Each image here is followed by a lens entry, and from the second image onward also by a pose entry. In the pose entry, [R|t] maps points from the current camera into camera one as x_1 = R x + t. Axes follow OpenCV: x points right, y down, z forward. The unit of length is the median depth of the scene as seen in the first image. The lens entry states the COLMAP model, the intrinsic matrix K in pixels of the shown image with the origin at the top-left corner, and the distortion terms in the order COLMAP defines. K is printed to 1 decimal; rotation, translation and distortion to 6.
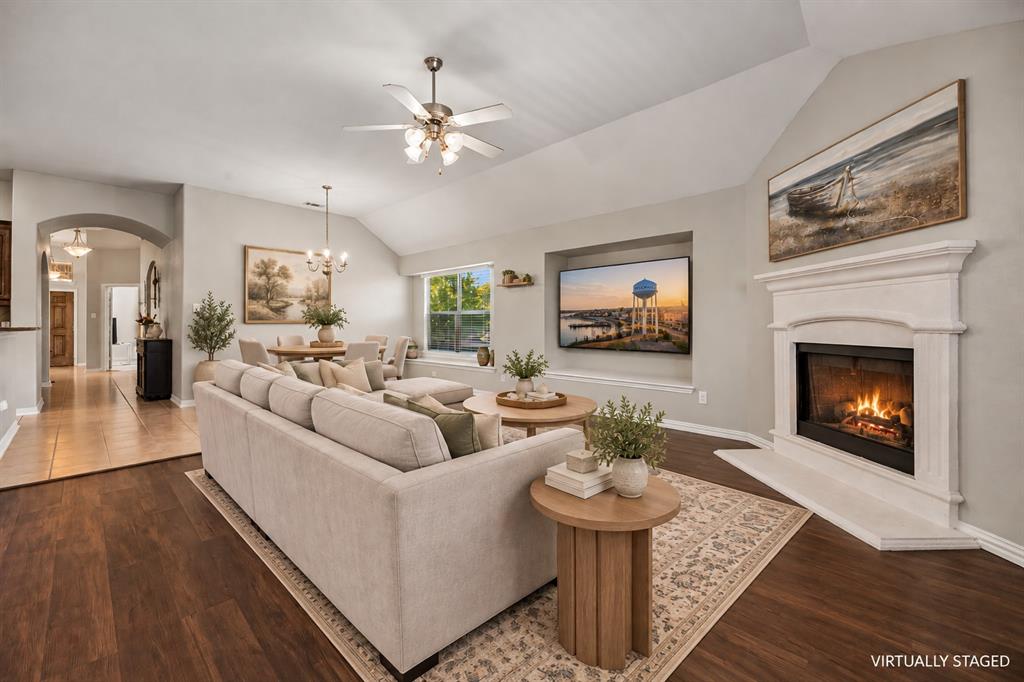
lens RADIAL K [[455.7, 0, 511.9], [0, 455.7, 328.1], [0, 0, 1]] dist [-0.001845, -0.000745]
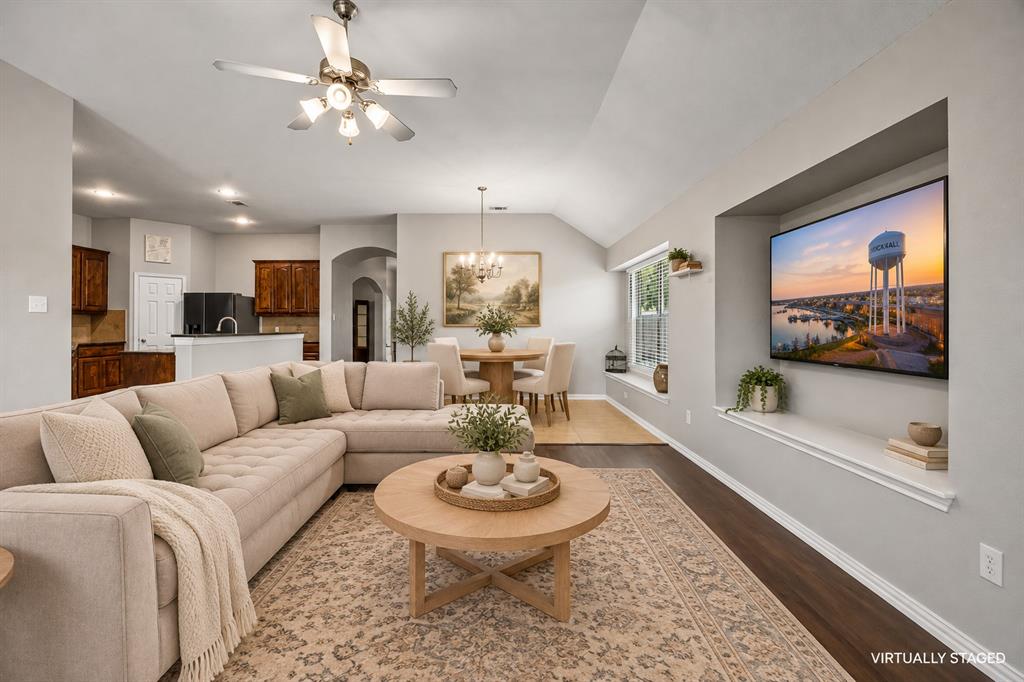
lens RADIAL K [[455.7, 0, 511.9], [0, 455.7, 328.1], [0, 0, 1]] dist [-0.001845, -0.000745]
pose [[0.720279, -0.006753, -0.693652, 0.327419], [-0.000561, 0.999947, -0.010318, 0.004106], [0.693685, 0.007821, 0.720236, 0.341448]]
